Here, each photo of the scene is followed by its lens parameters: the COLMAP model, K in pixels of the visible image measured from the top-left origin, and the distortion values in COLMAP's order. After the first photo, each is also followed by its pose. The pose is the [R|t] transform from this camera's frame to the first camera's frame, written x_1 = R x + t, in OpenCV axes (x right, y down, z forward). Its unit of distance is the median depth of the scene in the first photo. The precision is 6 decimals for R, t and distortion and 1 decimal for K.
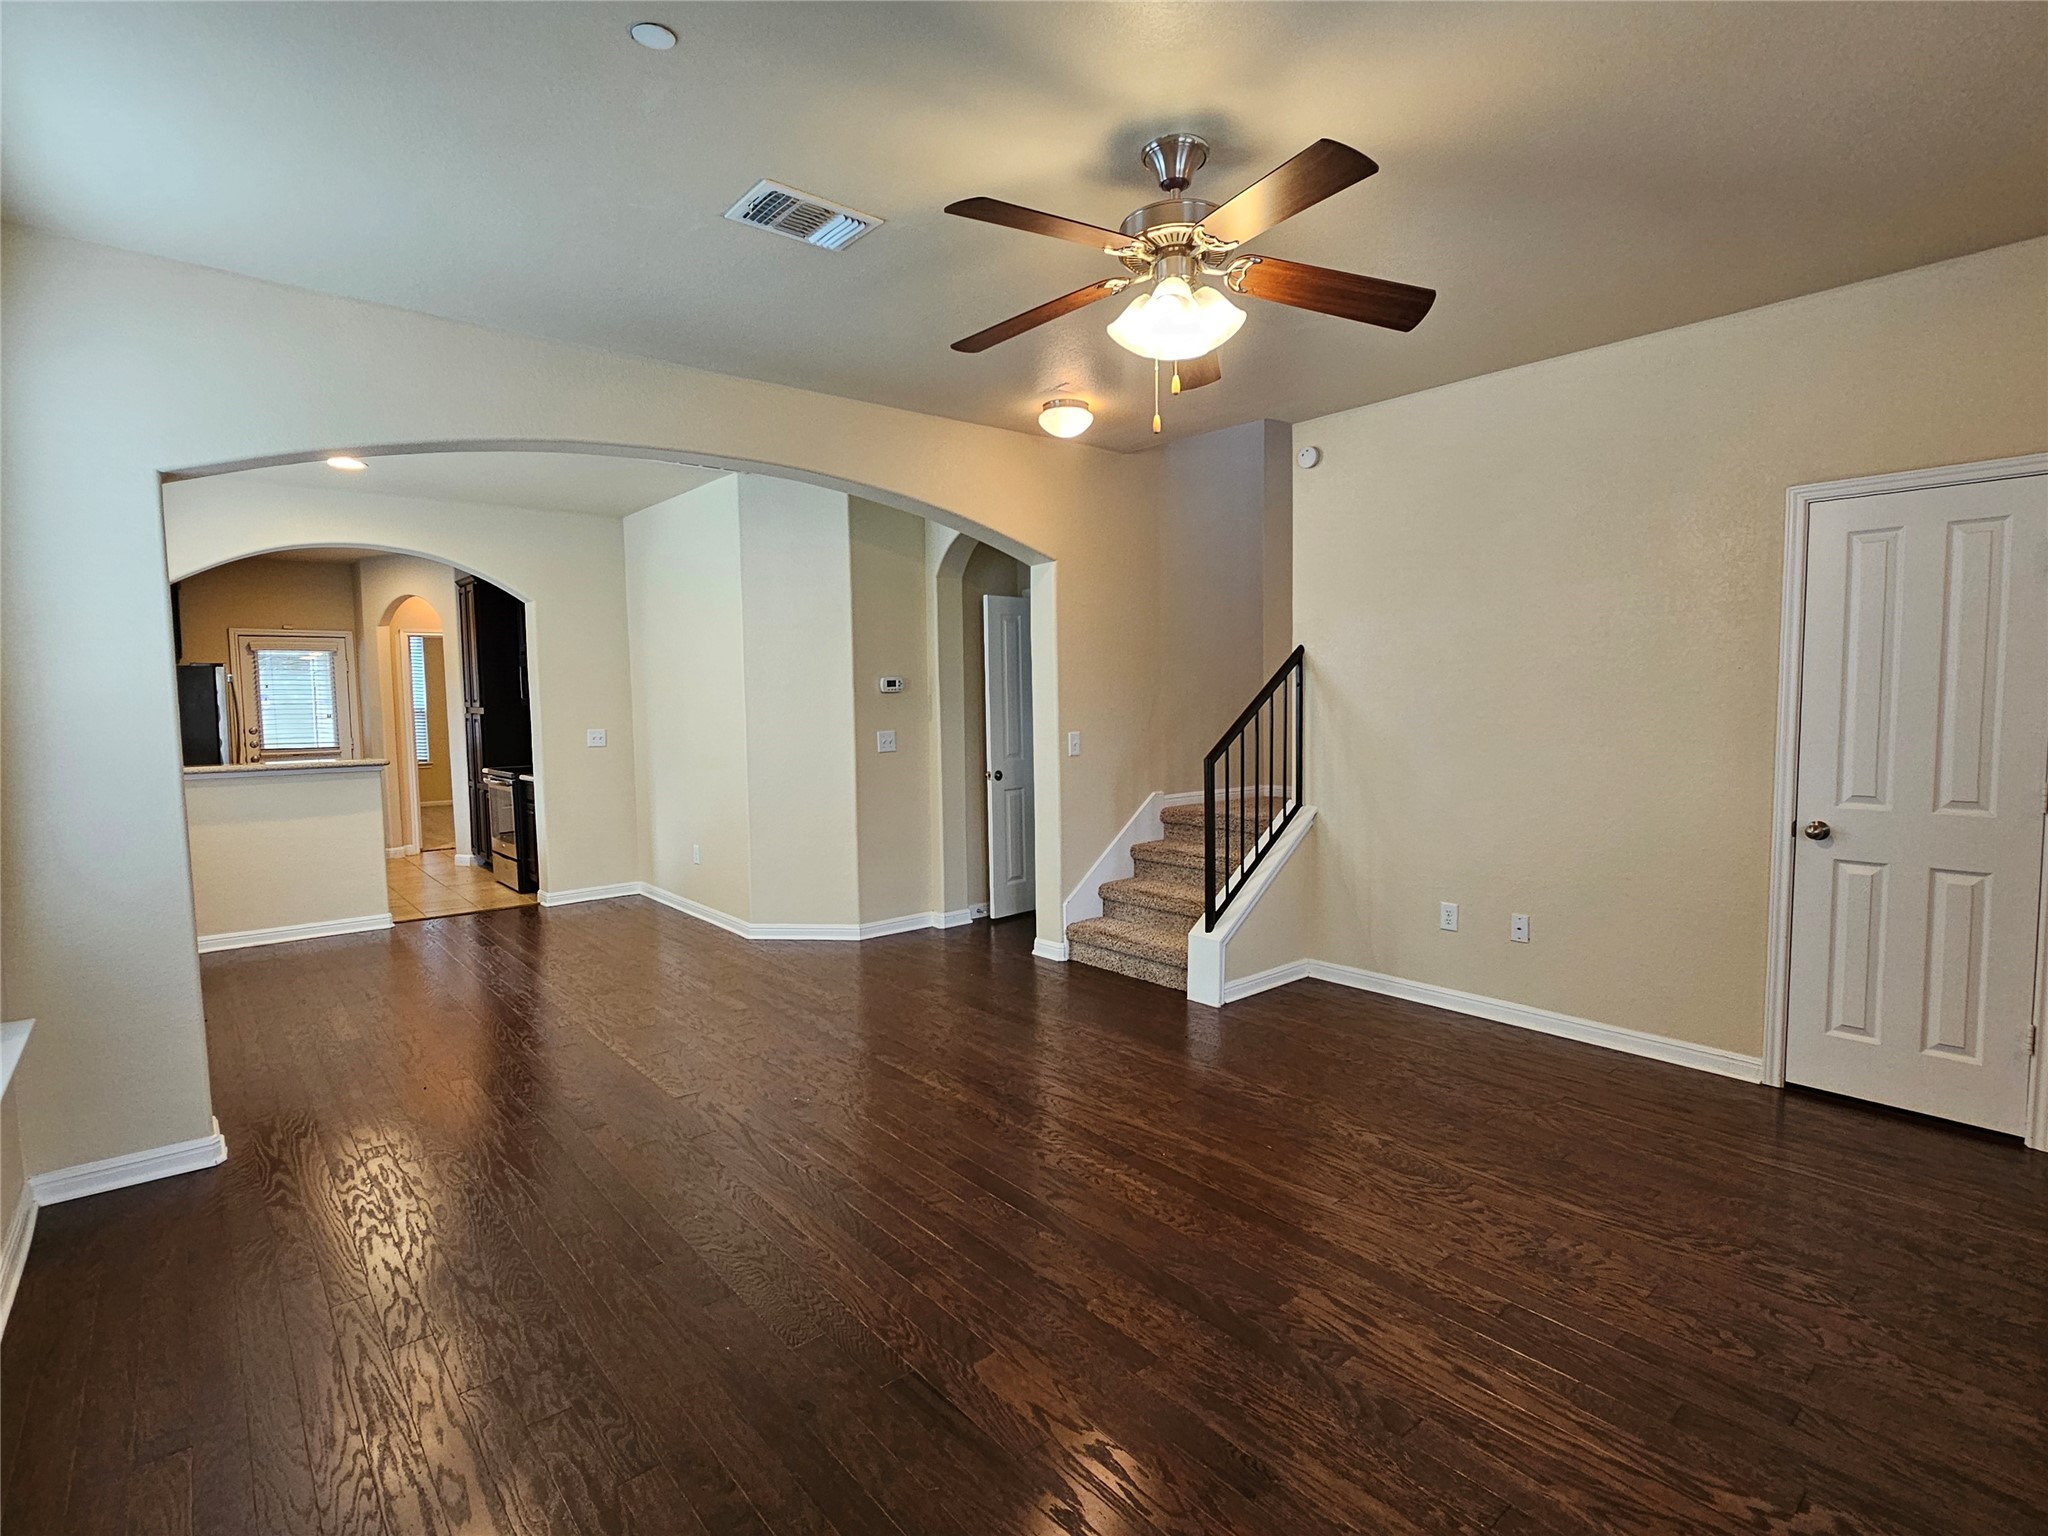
lens RADIAL K [[993.3, 0, 1024.0], [0, 993.3, 768.0], [0, 0, 1]] dist [-0.011835, -0.000046]
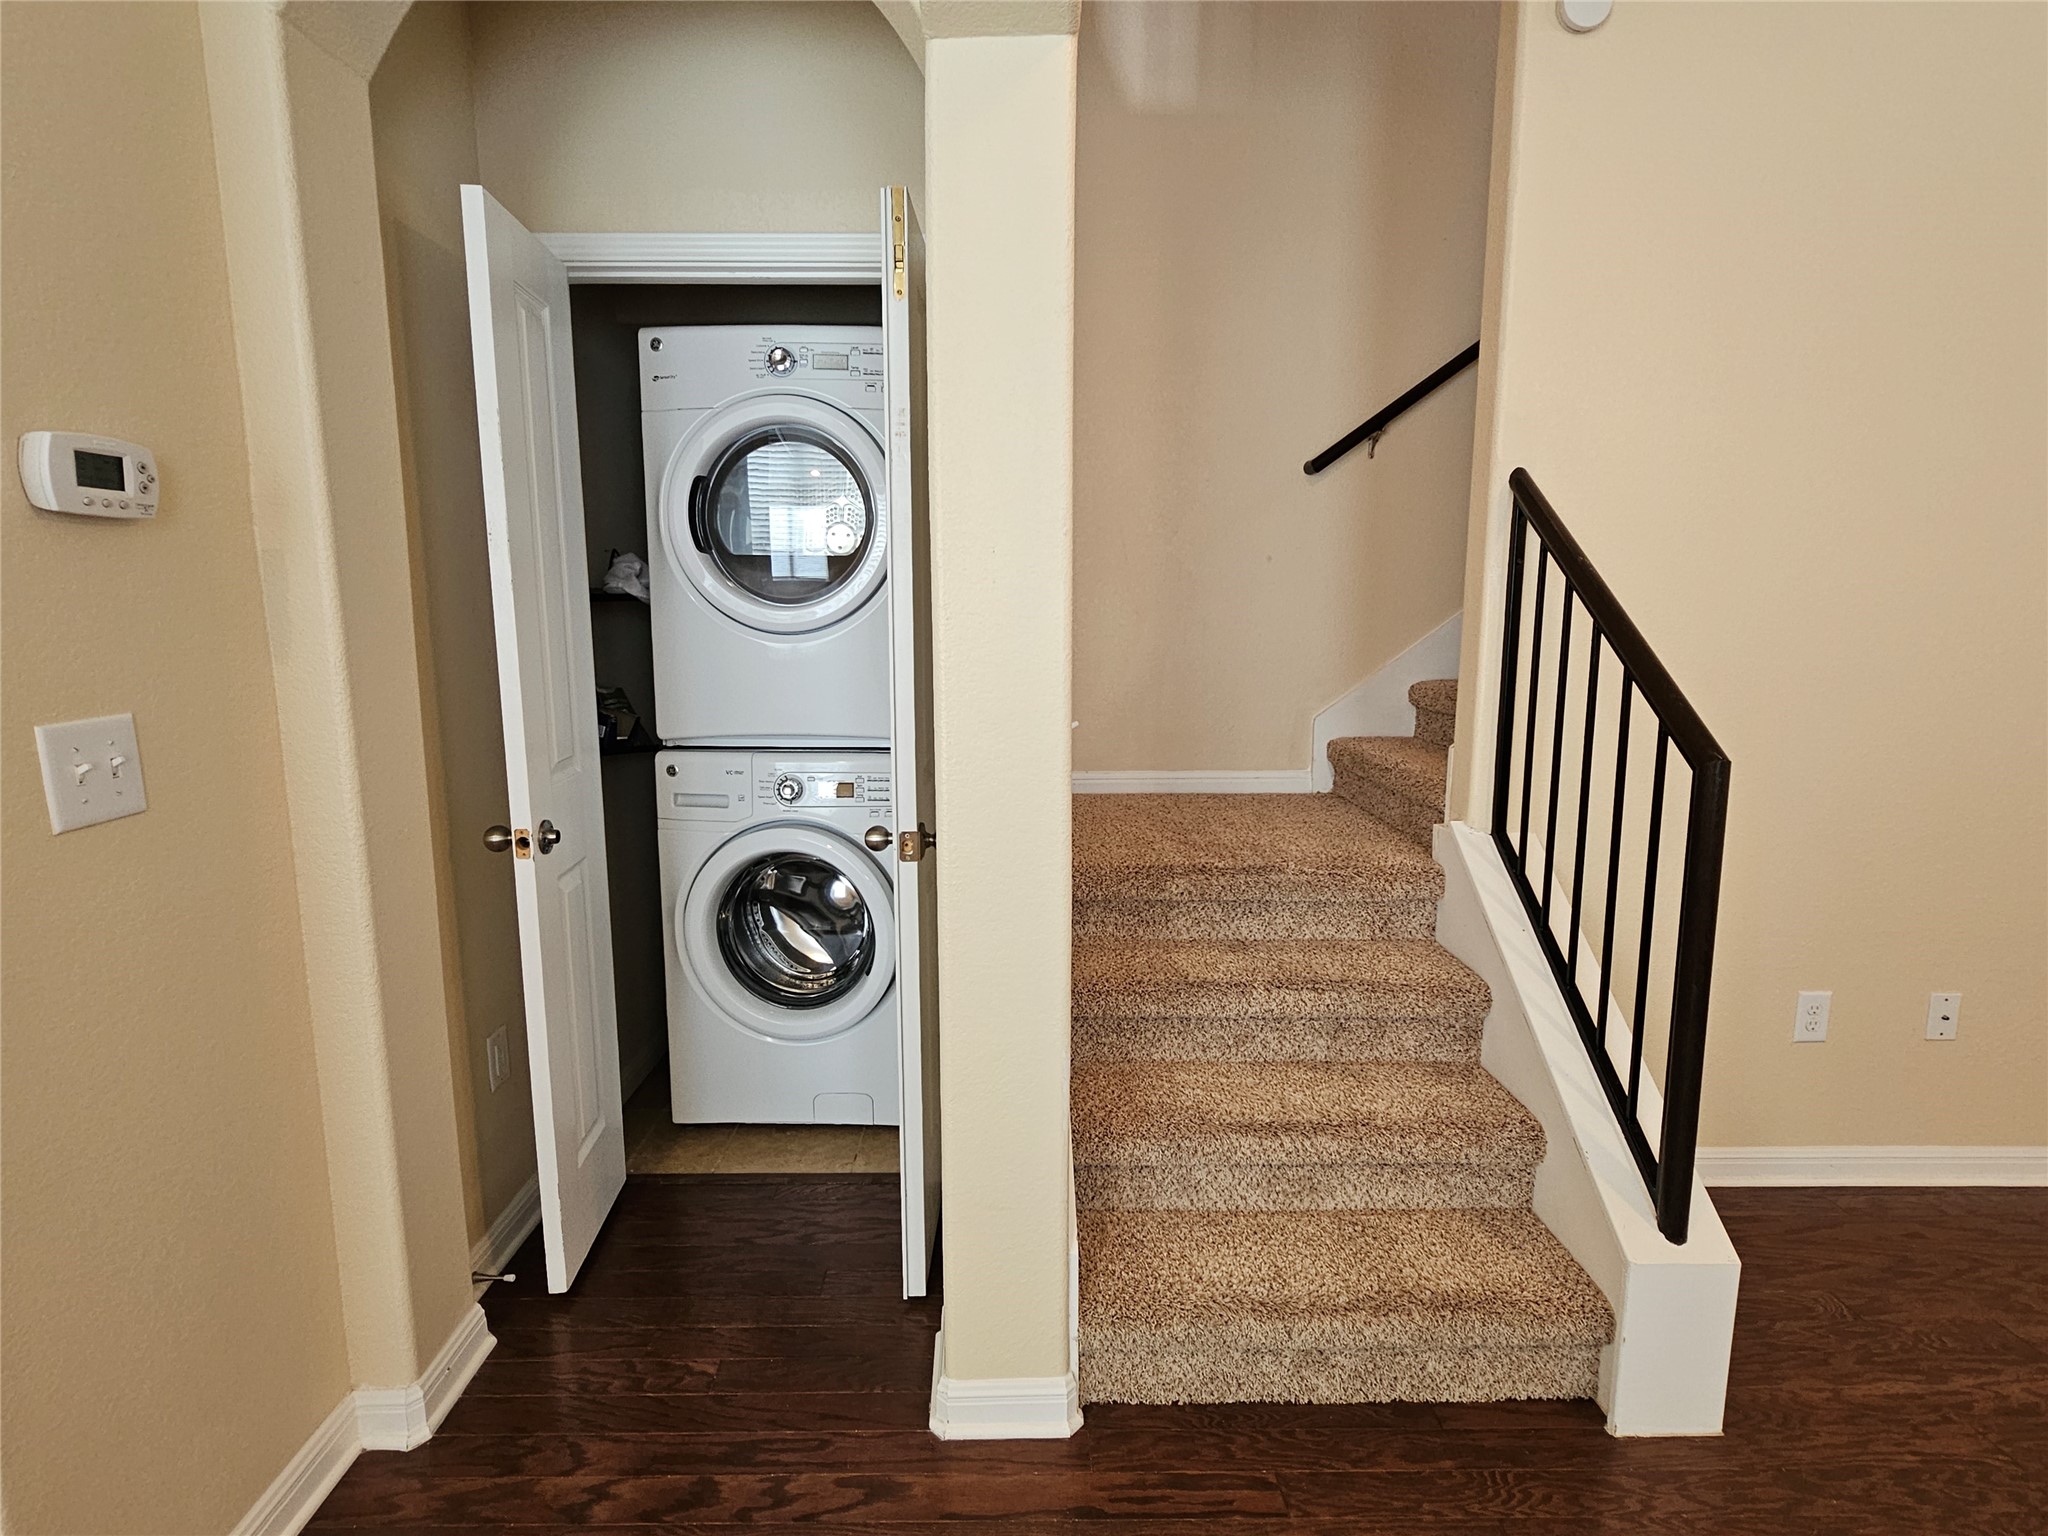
lens RADIAL K [[993.3, 0, 1024.0], [0, 993.3, 768.0], [0, 0, 1]] dist [-0.011835, -0.000046]
pose [[0.642472, -0.094513, 0.760459, -0.116879], [0.046351, 0.995341, 0.084545, -0.023636], [-0.764906, -0.019070, 0.643859, 0.506008]]
